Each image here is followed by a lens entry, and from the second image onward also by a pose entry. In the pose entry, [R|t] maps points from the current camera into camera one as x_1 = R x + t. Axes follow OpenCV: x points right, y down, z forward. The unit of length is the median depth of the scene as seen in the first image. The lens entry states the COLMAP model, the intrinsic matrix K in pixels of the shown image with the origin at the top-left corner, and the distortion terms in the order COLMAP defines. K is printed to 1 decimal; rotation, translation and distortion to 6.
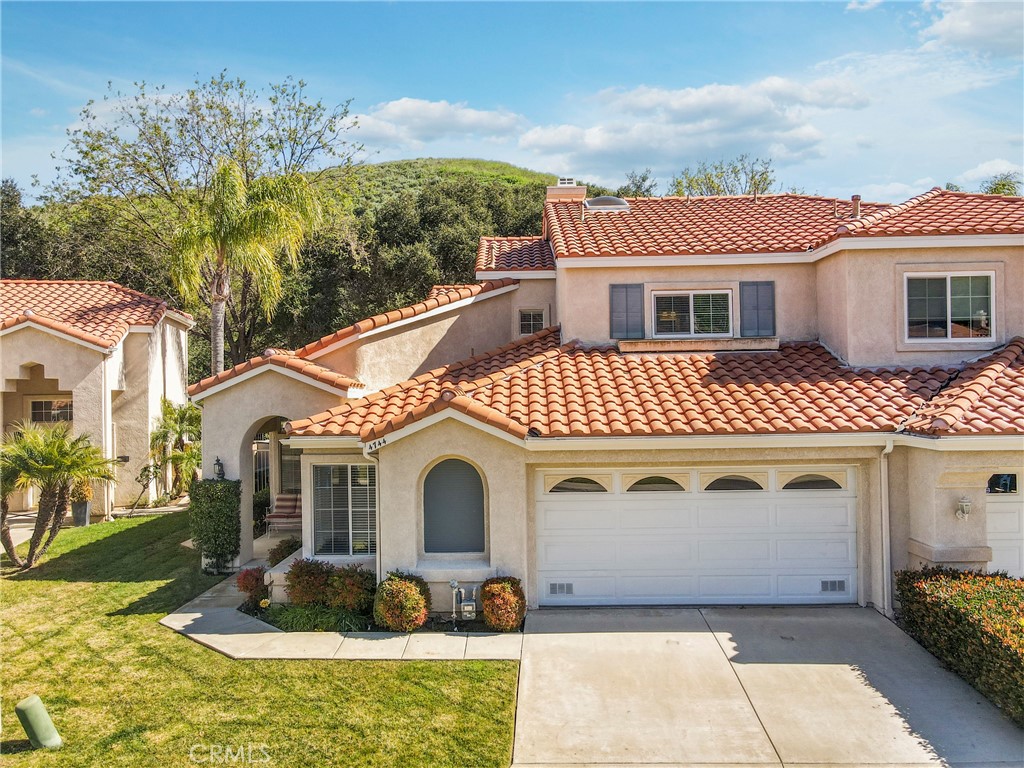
lens RADIAL K [[748.7, 0, 507.0], [0, 748.7, 384.5], [0, 0, 1]] dist [0.011357, 0.010048]
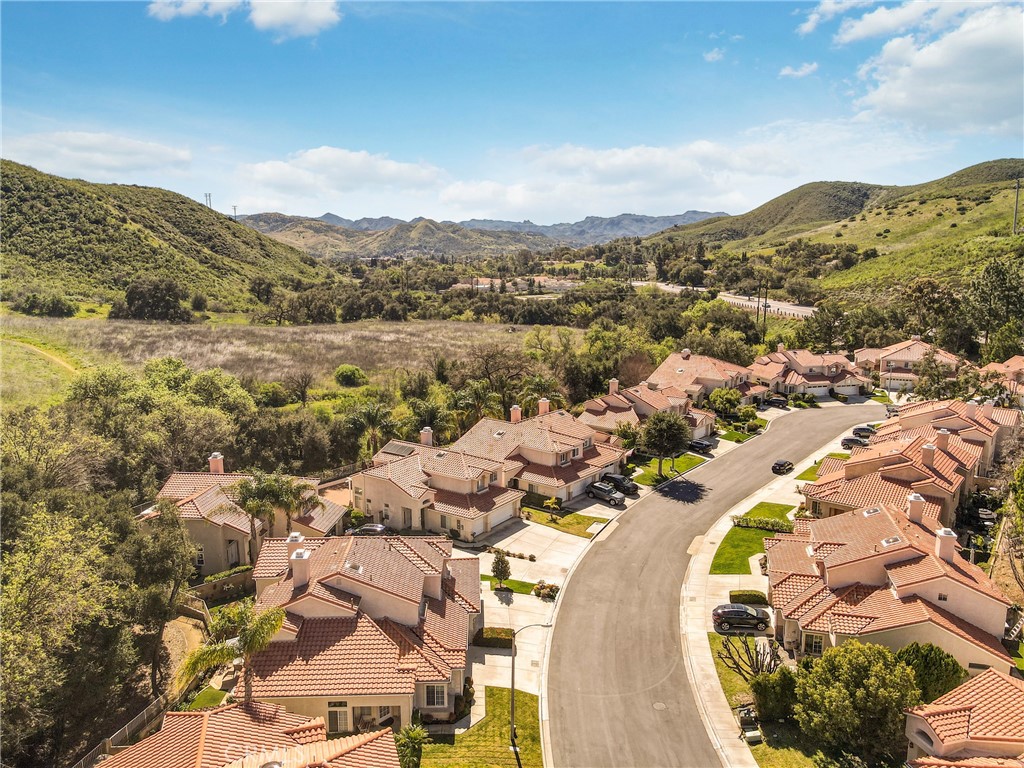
lens RADIAL K [[748.7, 0, 507.0], [0, 748.7, 384.5], [0, 0, 1]] dist [0.011357, 0.010048]
pose [[-0.062360, -0.158697, 0.985356, -4.324489], [-0.008400, 0.987326, 0.158482, -2.296558], [-0.998018, 0.001606, -0.062903, 0.994403]]
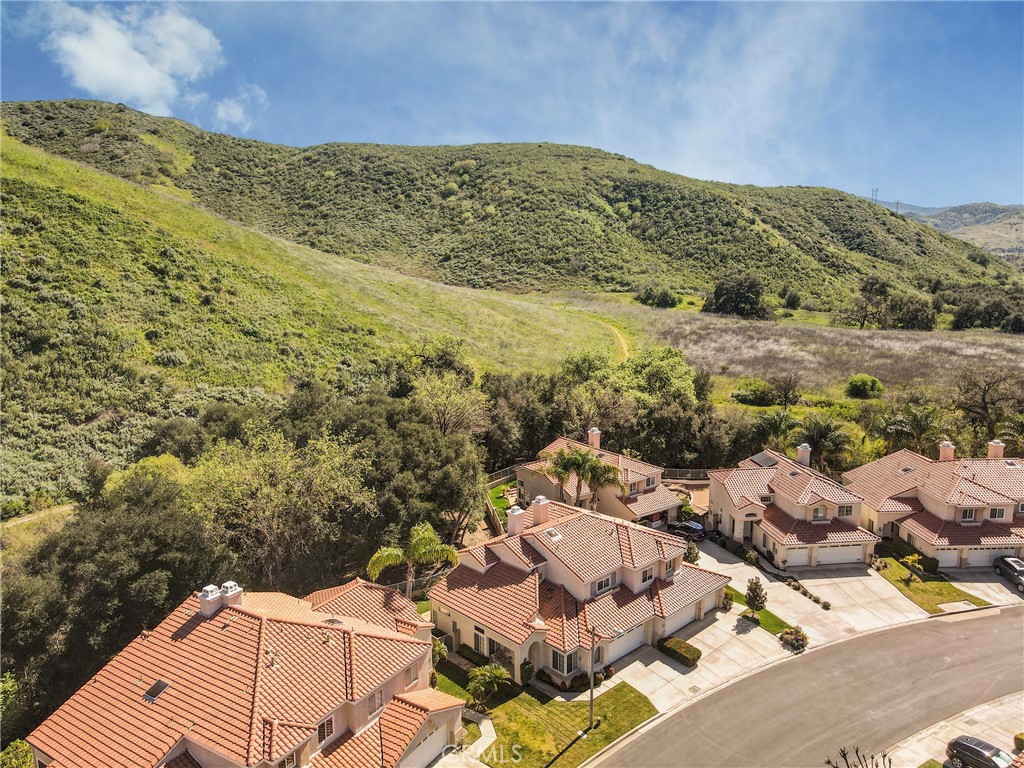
lens RADIAL K [[748.7, 0, 507.0], [0, 748.7, 384.5], [0, 0, 1]] dist [0.011357, 0.010048]
pose [[0.711545, -0.112587, 0.693562, -3.675467], [-0.012046, 0.984979, 0.172252, -2.406102], [-0.702537, -0.130920, 0.699501, -1.774460]]
